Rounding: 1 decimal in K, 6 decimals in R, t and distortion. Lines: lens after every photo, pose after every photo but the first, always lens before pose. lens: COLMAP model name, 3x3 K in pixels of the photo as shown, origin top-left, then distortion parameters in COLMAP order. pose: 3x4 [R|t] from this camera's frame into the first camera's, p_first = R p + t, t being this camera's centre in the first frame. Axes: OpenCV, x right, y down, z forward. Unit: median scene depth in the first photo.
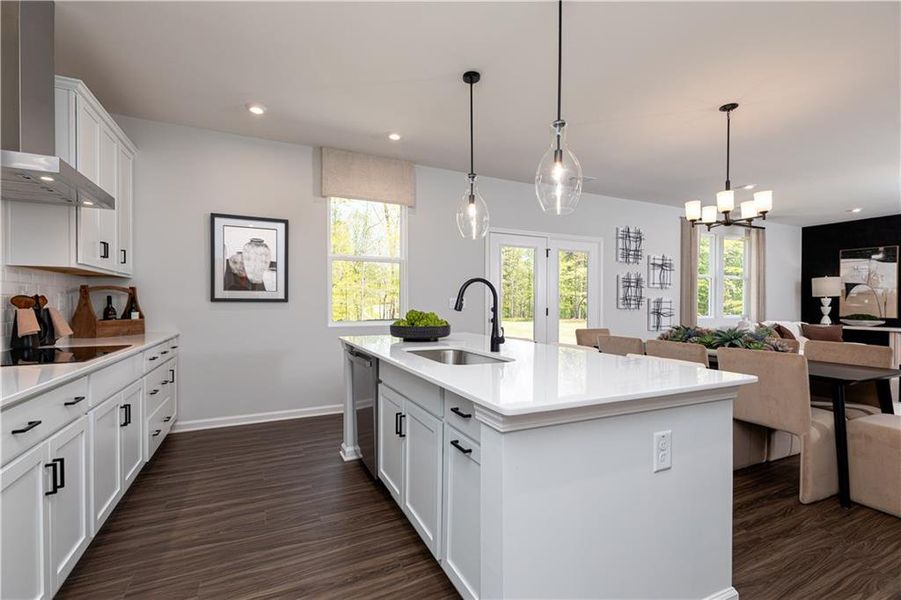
lens RADIAL K [[398.6, 0, 448.2], [0, 398.6, 304.4], [0, 0, 1]] dist [0.000590, 0.000022]
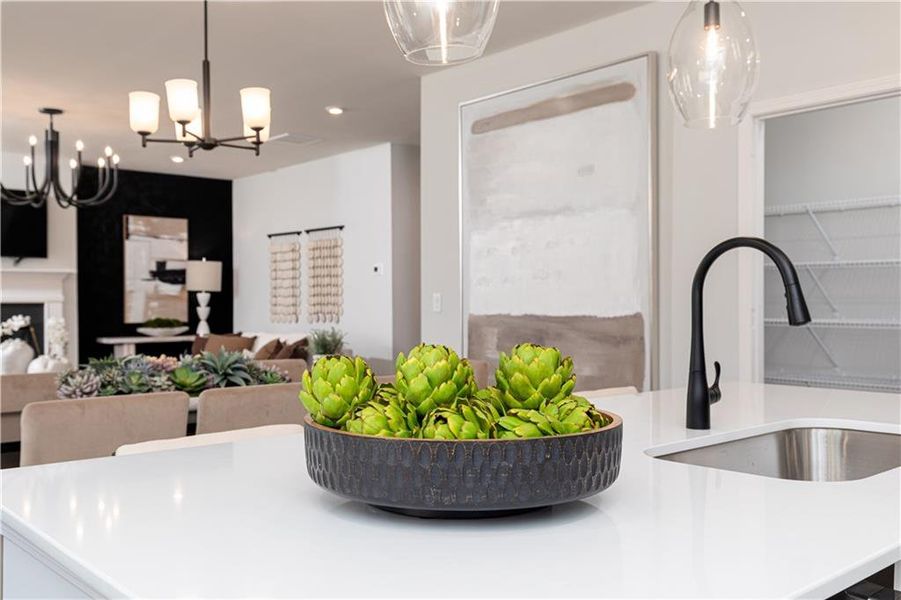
lens RADIAL K [[836.0, 0, 450.5], [0, 836.0, 300.0], [0, 0, 1]] dist [0.000151, -0.000452]
pose [[-0.273731, -0.003403, 0.961800, -0.205818], [0.008747, 0.999944, 0.006028, -0.004662], [-0.961767, 0.010063, -0.273686, 0.503356]]
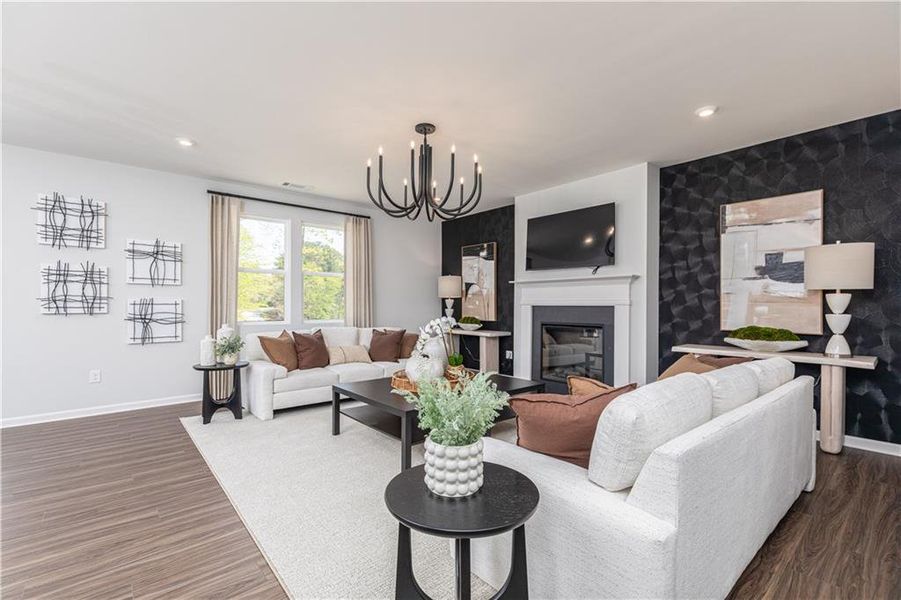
lens RADIAL K [[398.6, 0, 448.2], [0, 398.6, 304.4], [0, 0, 1]] dist [0.000590, 0.000022]
pose [[0.963841, -0.003715, 0.266454, 0.860045], [0.005967, 0.999953, -0.007643, 0.003129], [-0.266413, 0.008956, 0.963817, 0.158701]]
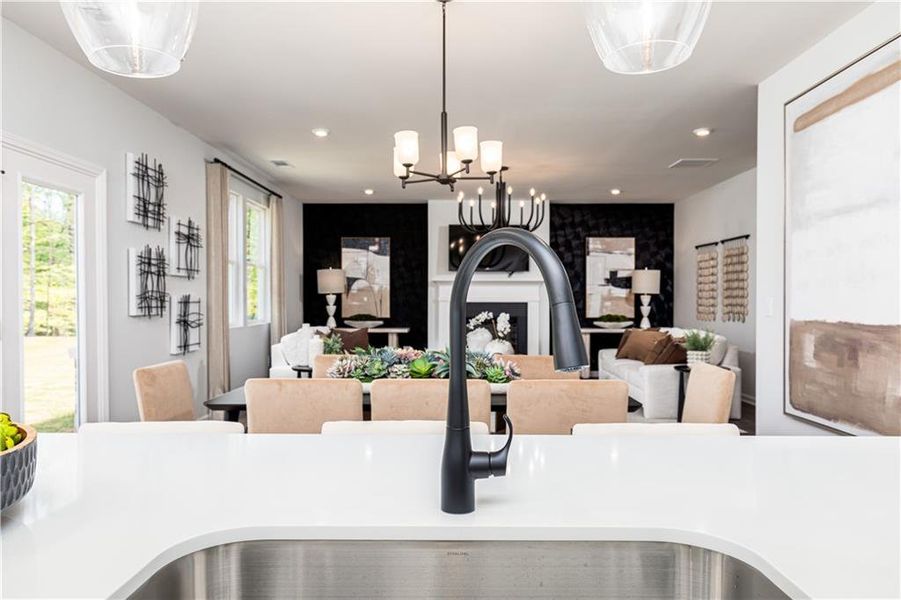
lens RADIAL K [[618.8, 0, 450.5], [0, 618.8, 300.0], [0, 0, 1]] dist [0.001296, -0.000626]
pose [[0.438621, -0.005479, 0.898656, -0.087623], [0.008281, 0.999964, 0.002055, -0.007945], [-0.898634, 0.006540, 0.438650, 0.285491]]
